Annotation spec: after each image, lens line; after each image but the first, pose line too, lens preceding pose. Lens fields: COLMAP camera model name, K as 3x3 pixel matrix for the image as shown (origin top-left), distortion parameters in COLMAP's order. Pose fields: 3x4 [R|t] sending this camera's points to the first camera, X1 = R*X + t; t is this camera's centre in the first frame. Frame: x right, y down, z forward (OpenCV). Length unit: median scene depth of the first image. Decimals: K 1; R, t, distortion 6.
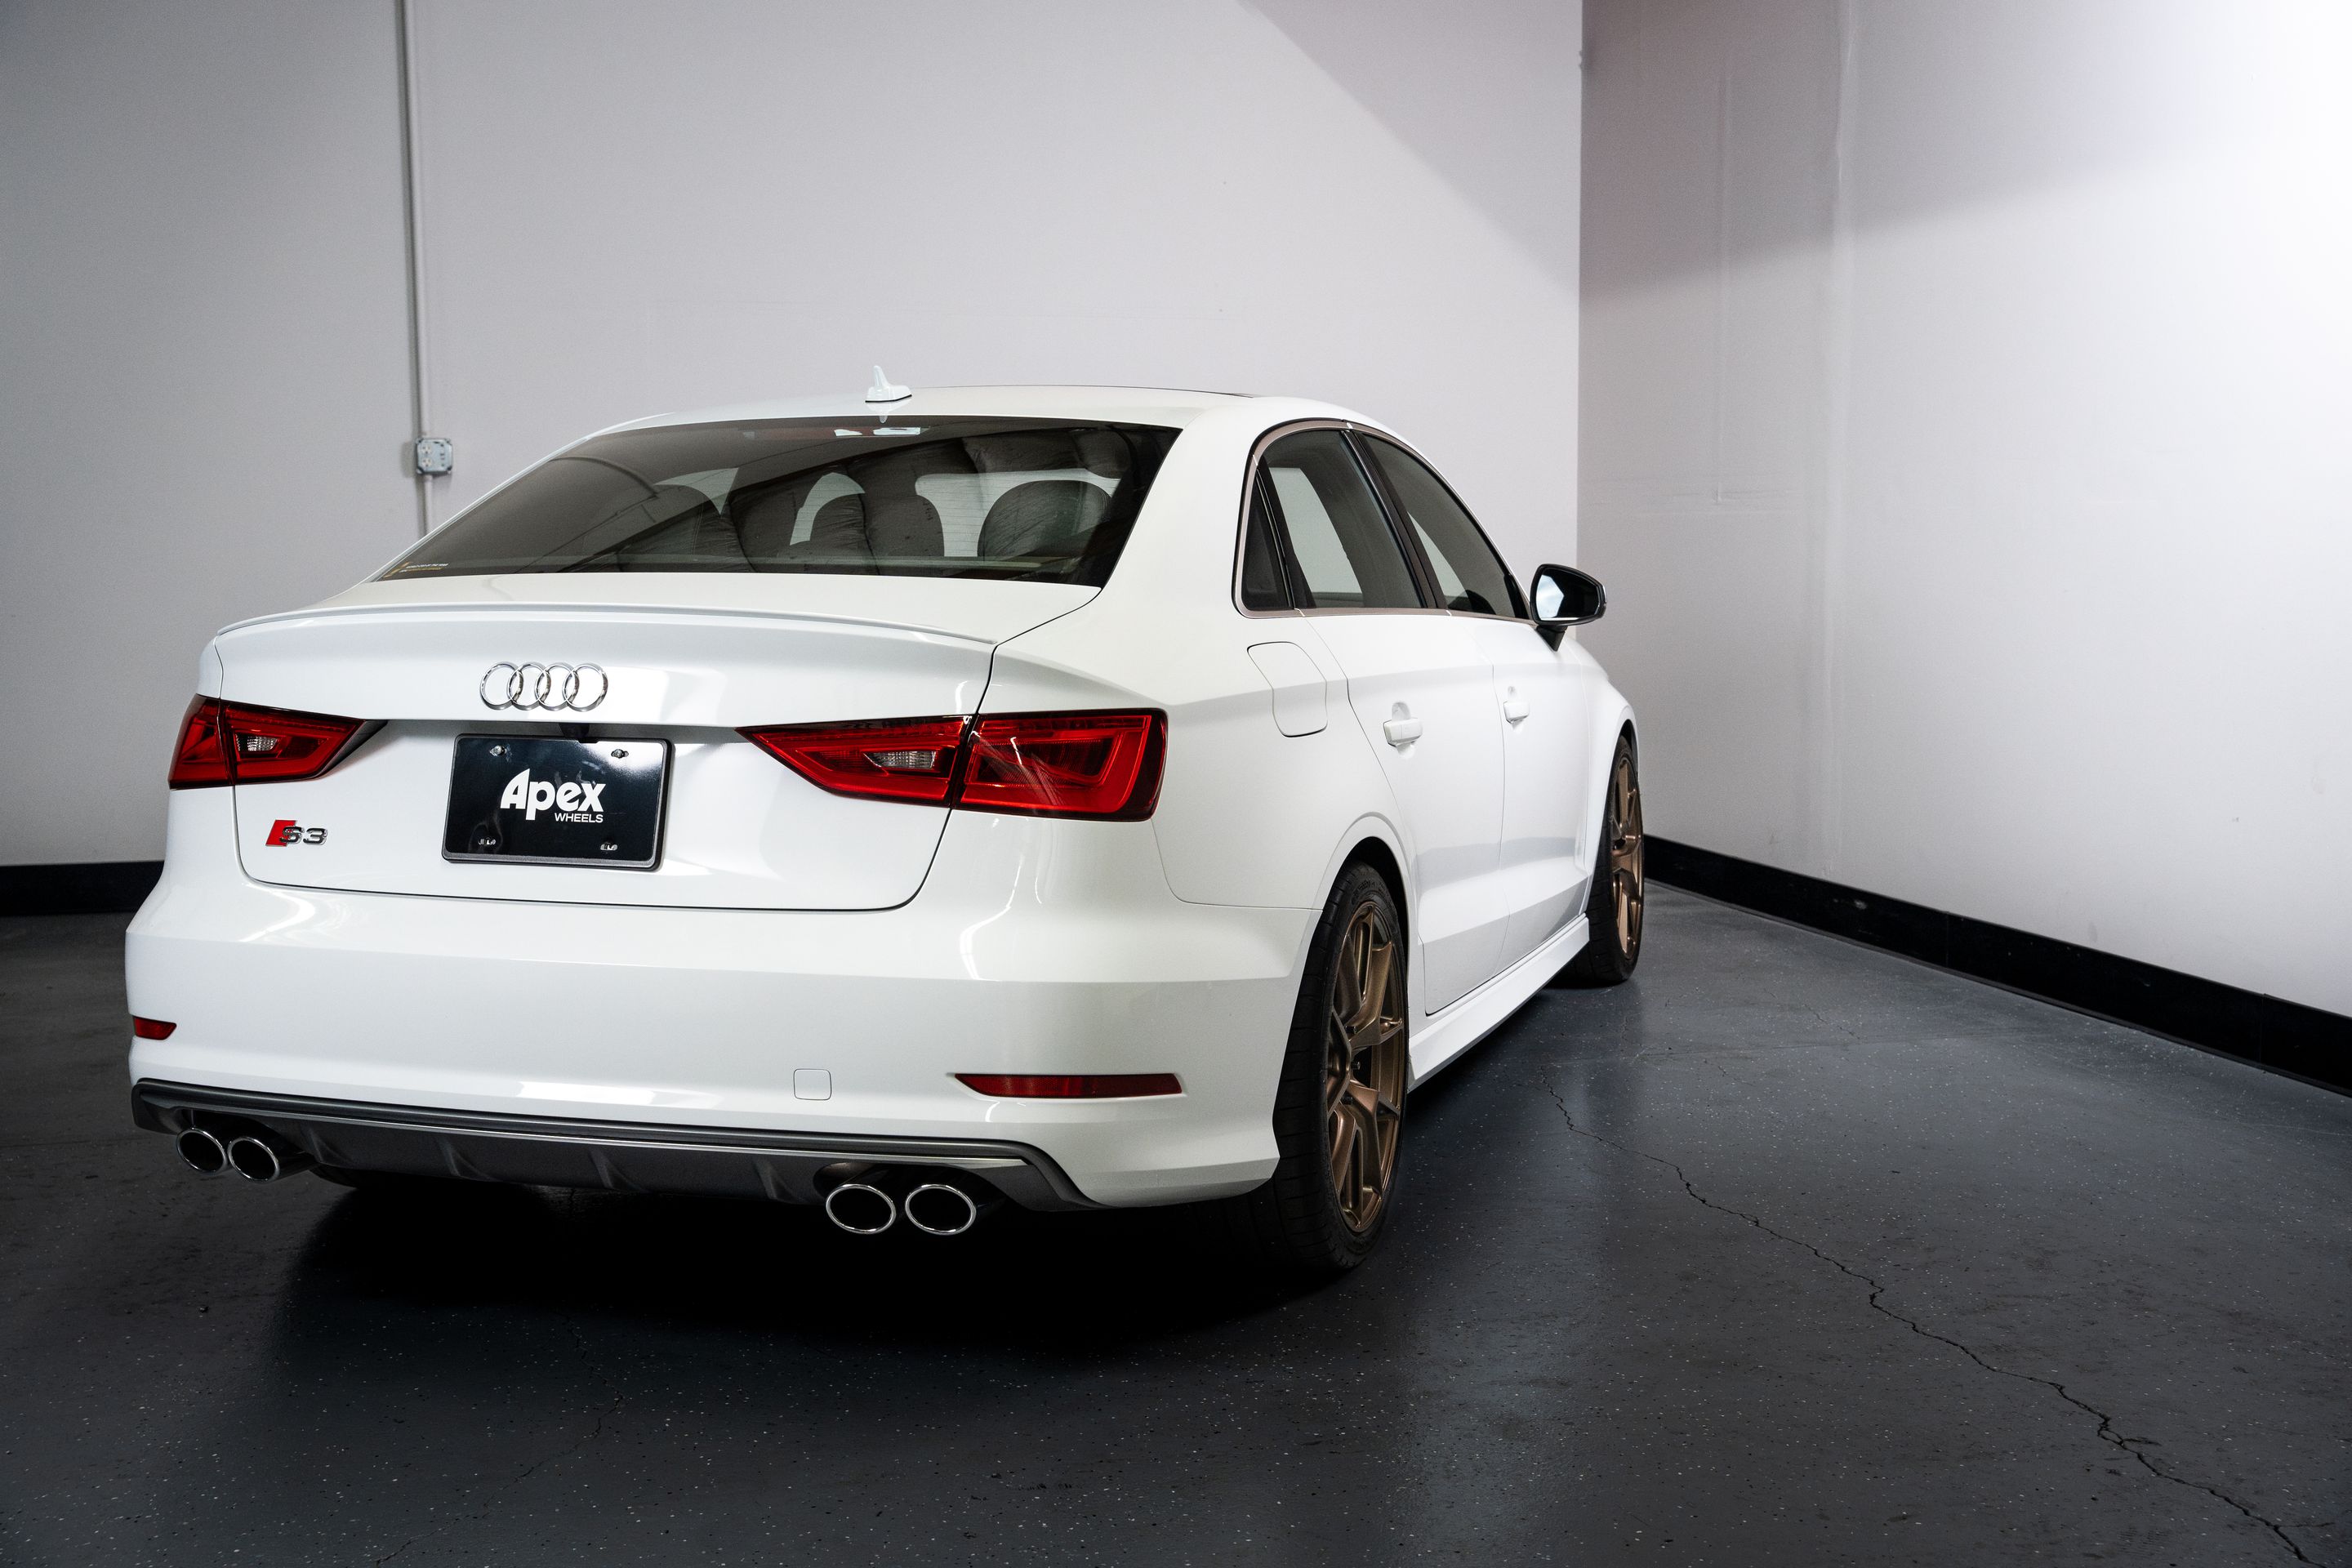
lens RADIAL K [[2651.2, 0, 1176.0], [0, 2651.2, 784.0], [0, 0, 1]] dist [0.010997, 0.193391]
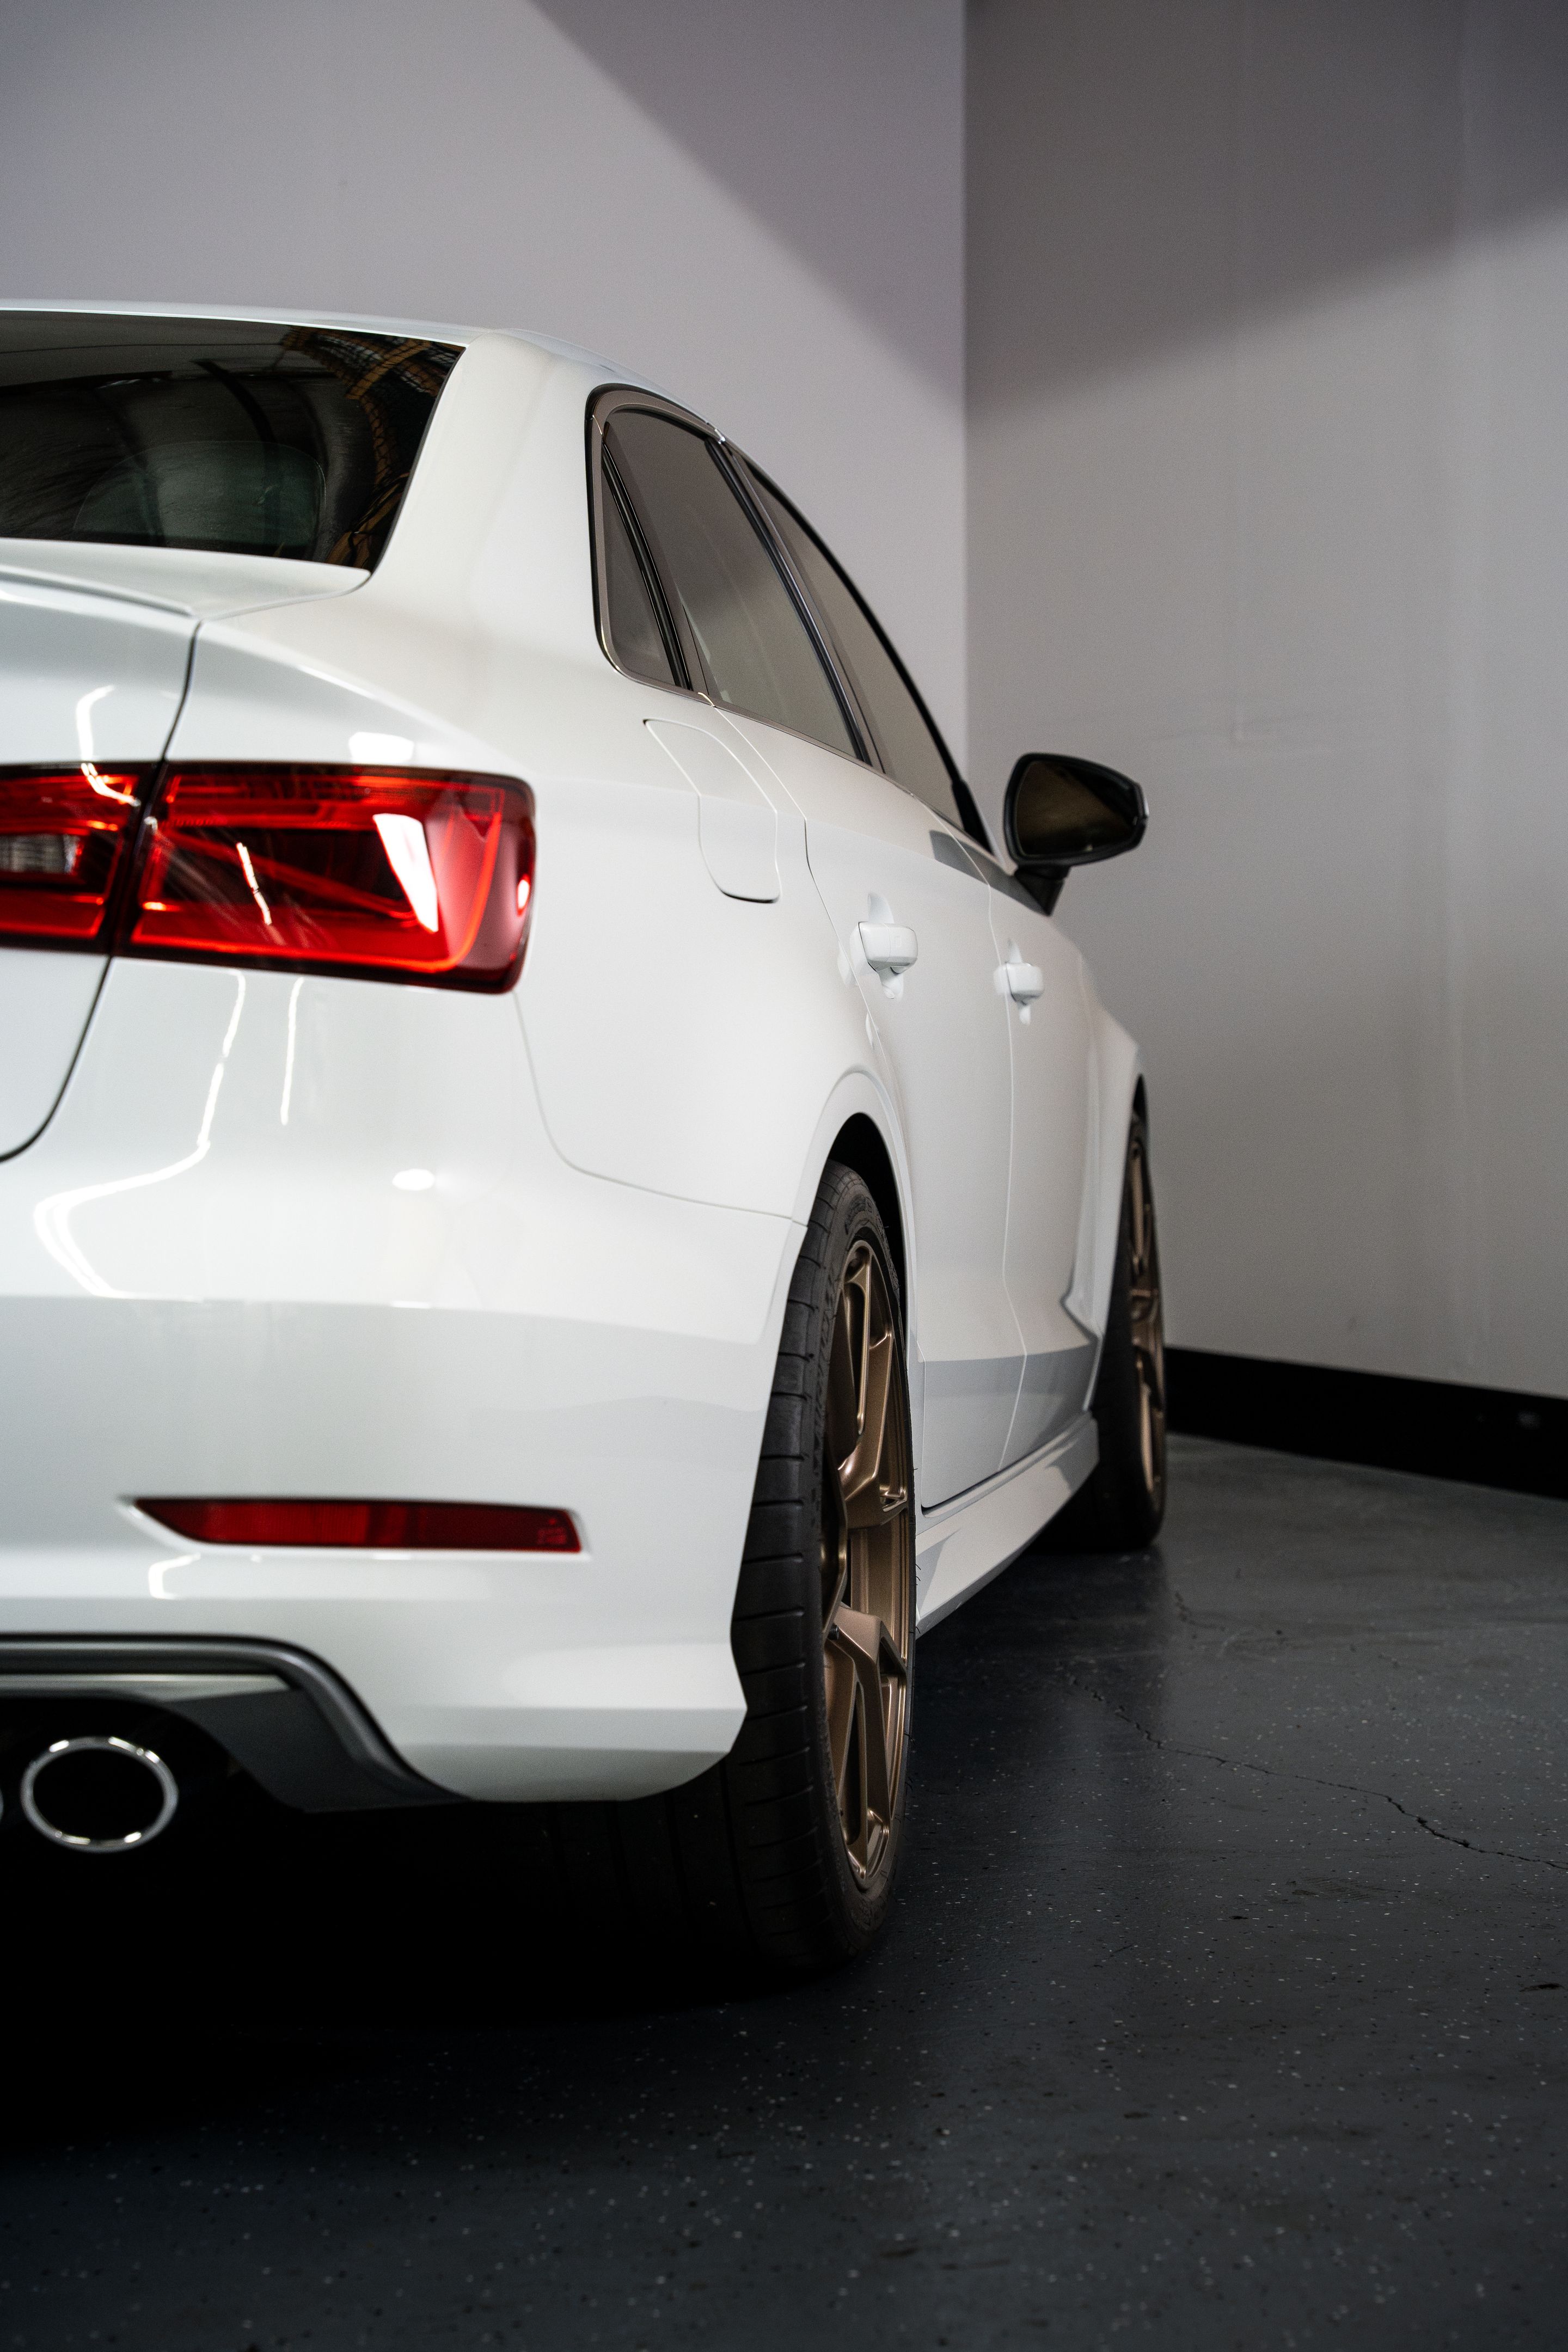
lens RADIAL K [[4369.1, 0, 784.0], [0, 4369.1, 1176.0], [0, 0, 1]] dist [0.293889, 0.113453]
pose [[0.988466, -0.010481, 0.151077, -0.081738], [0.019838, 0.997967, -0.060562, 0.095762], [-0.150135, 0.062860, 0.986665, 0.188089]]
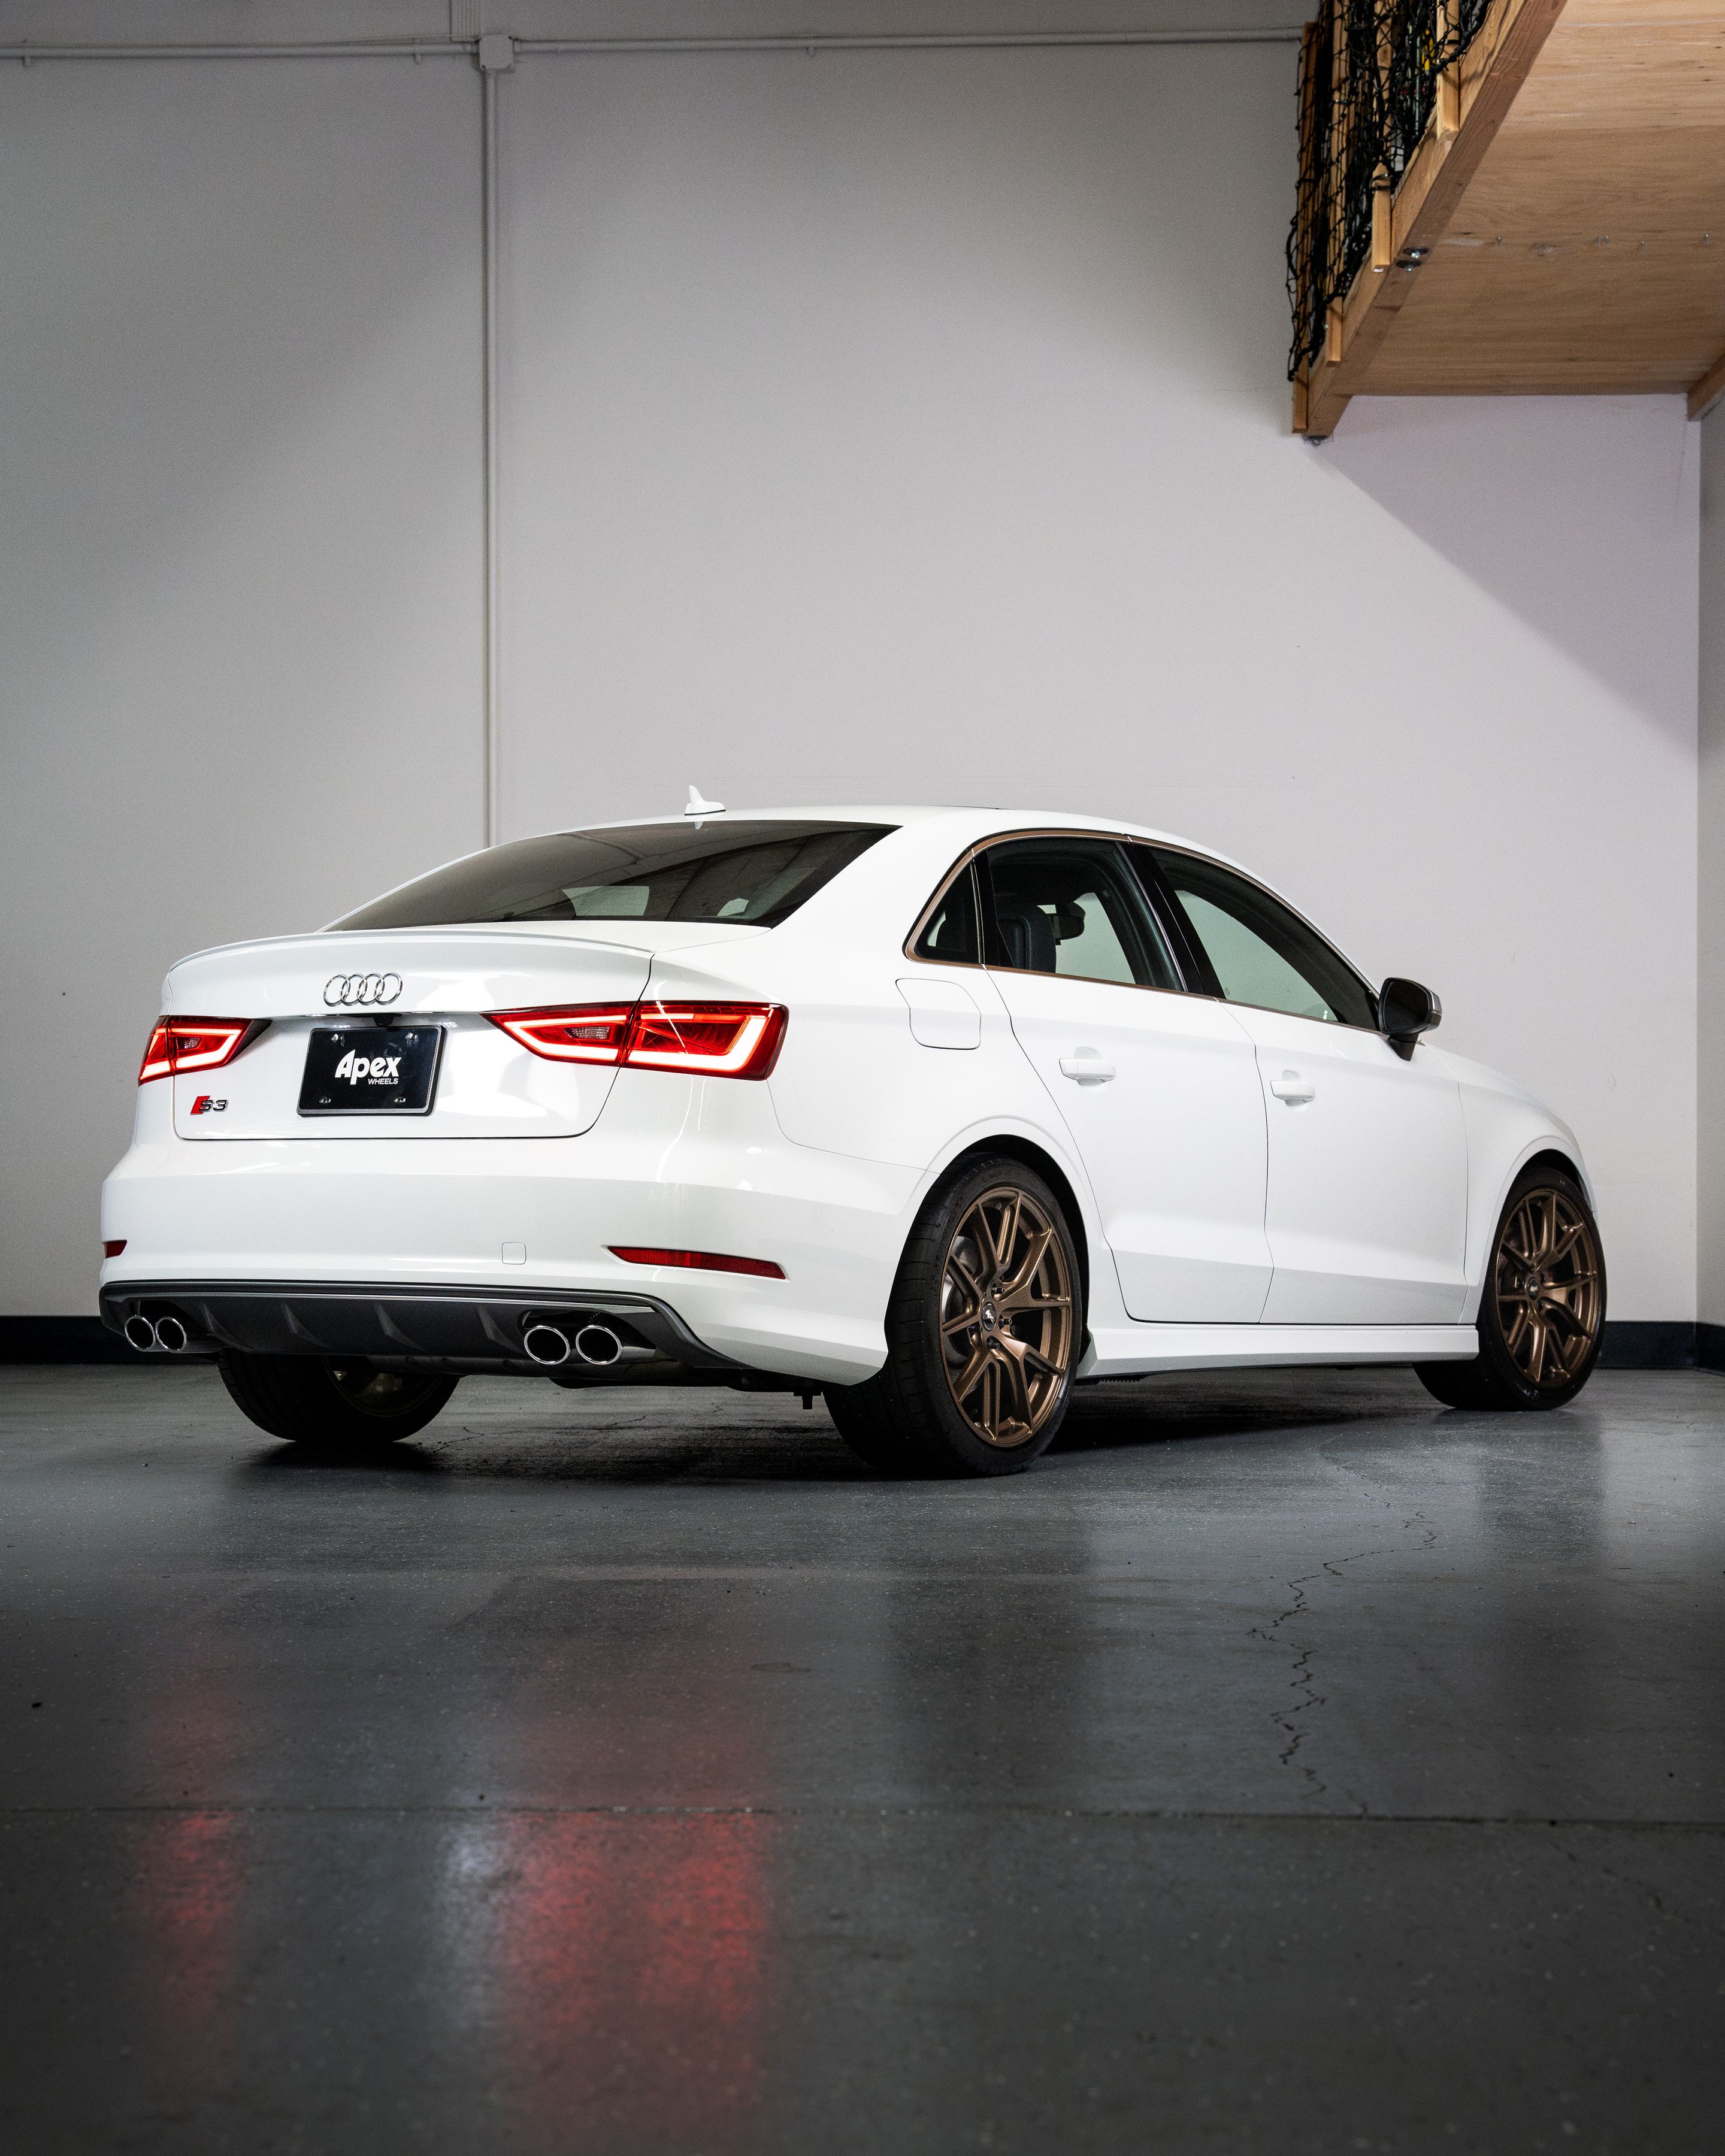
lens RADIAL K [[3887.2, 0, 852.6], [0, 3887.2, 1150.8], [0, 0, 1]] dist [0.128512, -0.053813]
pose [[0.966909, 0.002684, -0.255108, 0.544816], [-0.029313, 0.994491, -0.100636, 0.249513], [0.253433, 0.104784, 0.961661, -0.930435]]
